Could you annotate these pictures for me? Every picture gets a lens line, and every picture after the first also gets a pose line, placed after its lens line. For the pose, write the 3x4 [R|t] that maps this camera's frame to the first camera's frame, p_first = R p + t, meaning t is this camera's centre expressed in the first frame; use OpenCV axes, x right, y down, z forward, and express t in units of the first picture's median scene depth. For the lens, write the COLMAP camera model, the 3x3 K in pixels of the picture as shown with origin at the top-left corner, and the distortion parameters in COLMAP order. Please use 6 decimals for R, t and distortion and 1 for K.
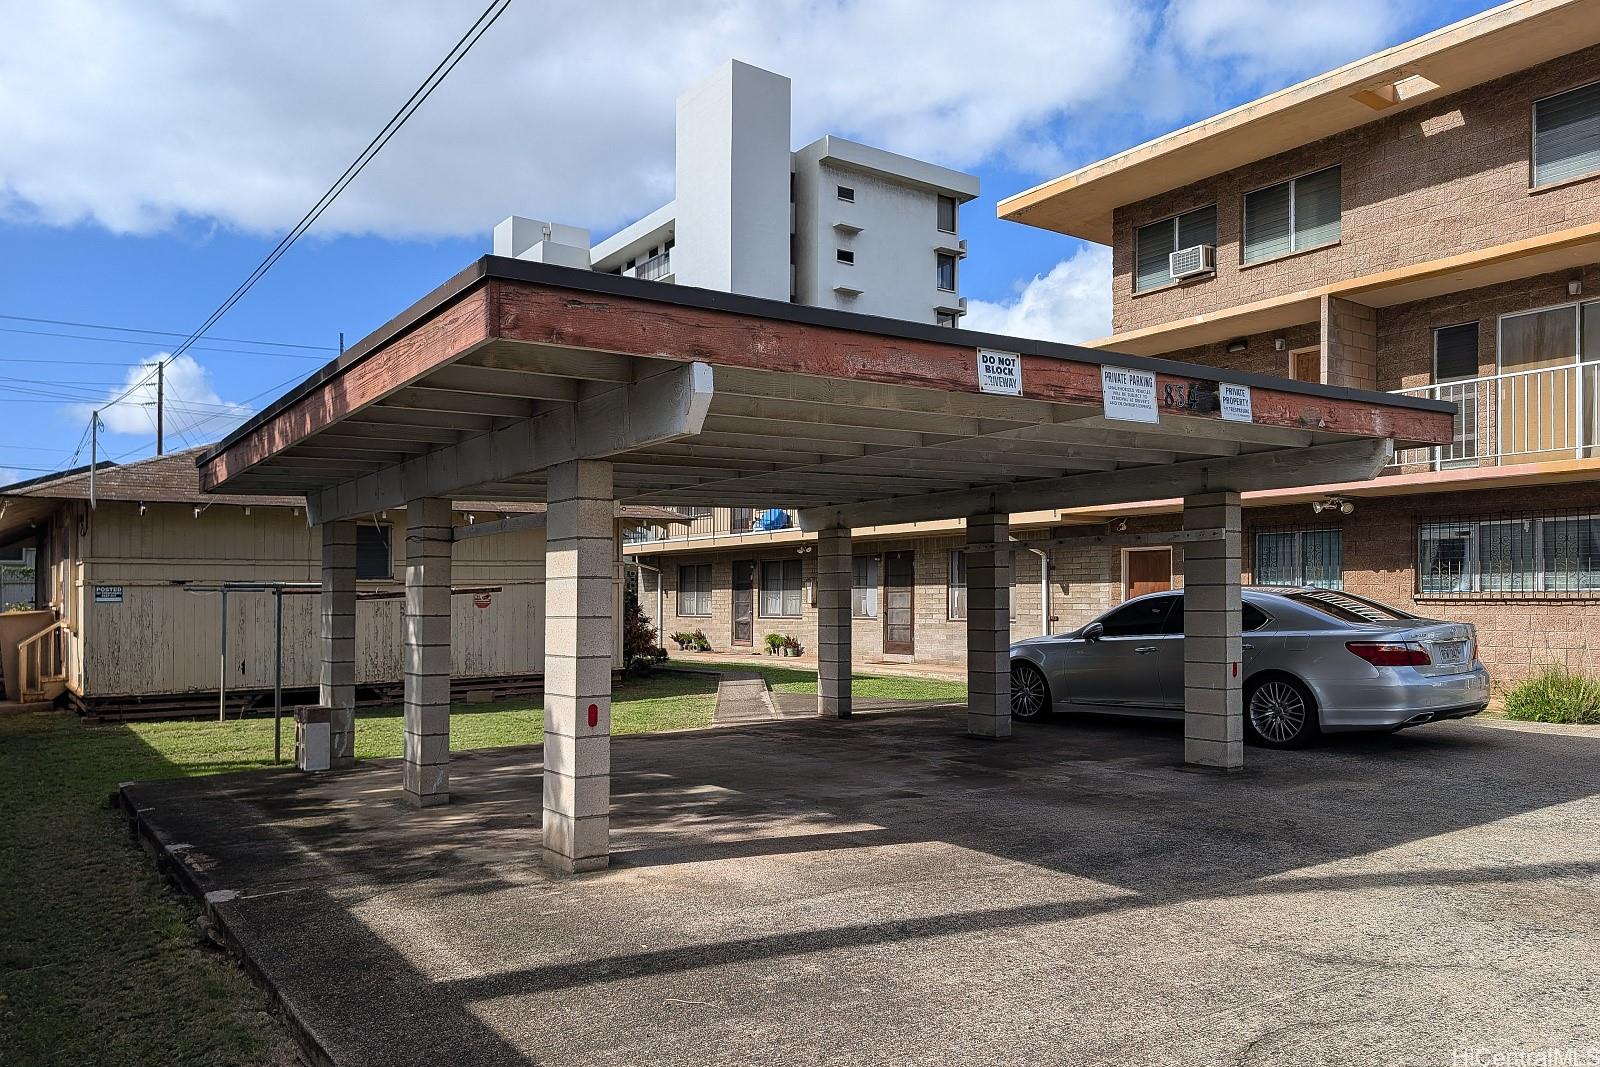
lens RADIAL K [[1172.7, 0, 810.0], [0, 1172.7, 535.5], [0, 0, 1]] dist [0.022291, -0.011056]
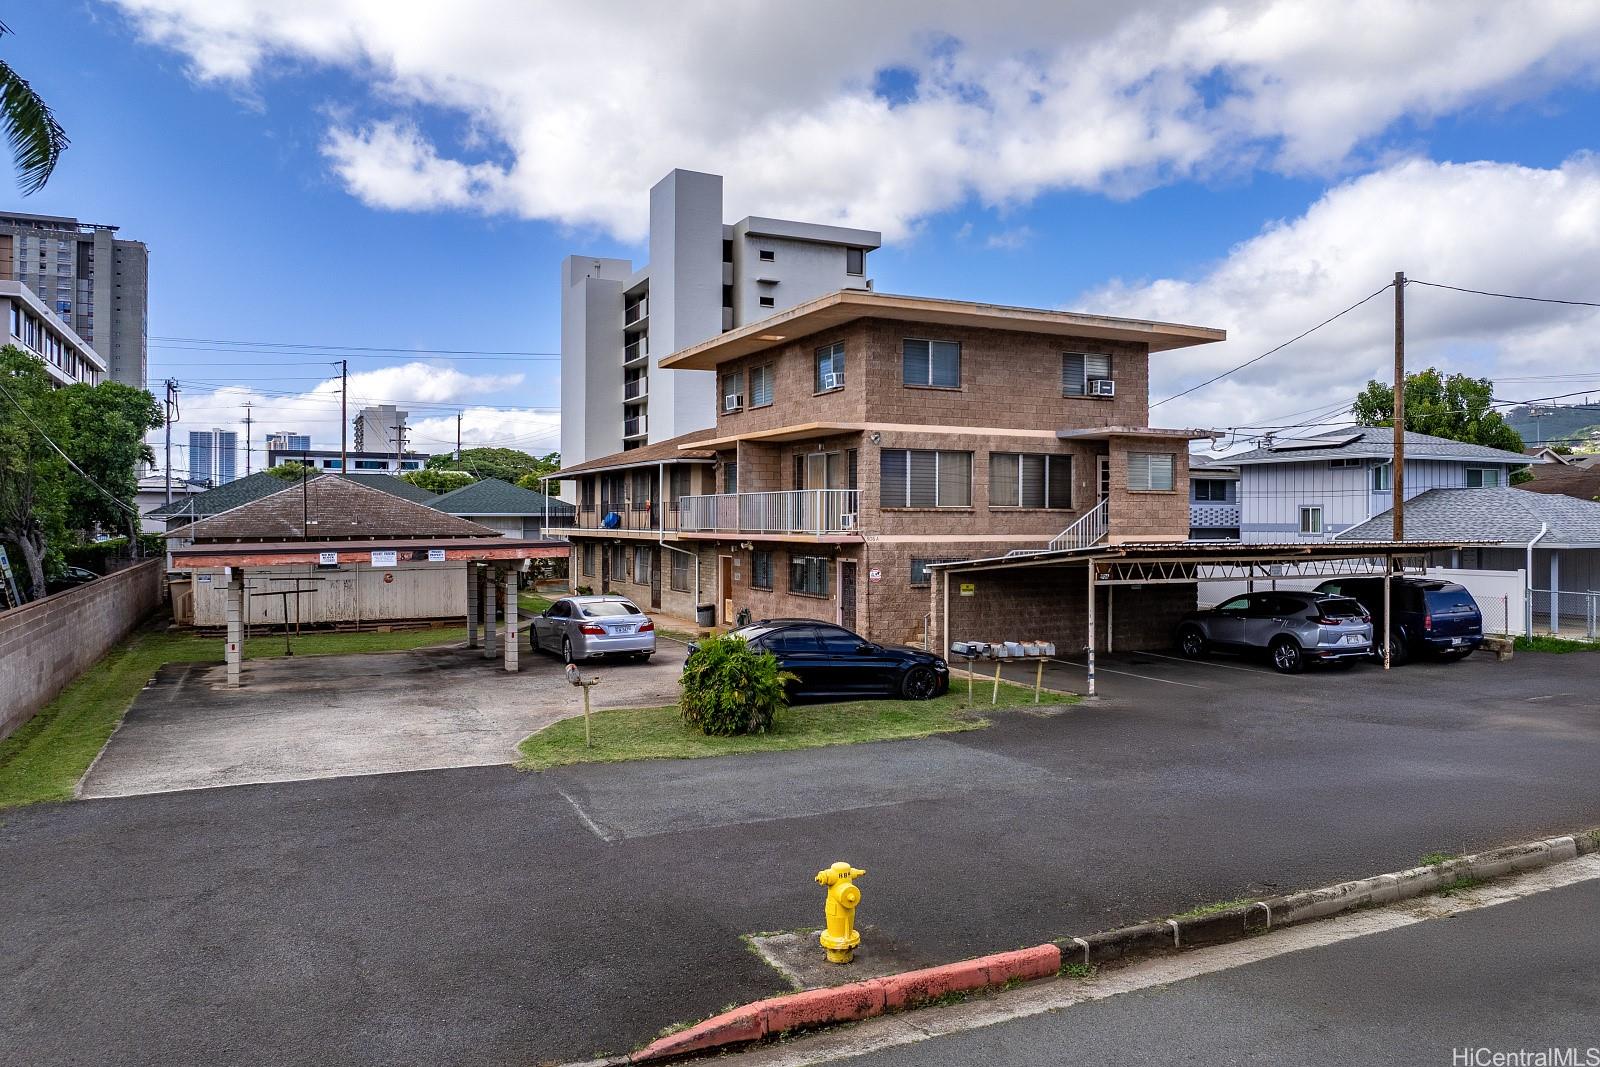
lens RADIAL K [[1128.9, 0, 773.8], [0, 1128.9, 502.3], [0, 0, 1]] dist [-0.033335, 0.000100]
pose [[0.982700, 0.003585, -0.185170, 0.543947], [0.003285, 0.999318, 0.036778, -0.108391], [0.185176, -0.036750, 0.982018, -0.543311]]
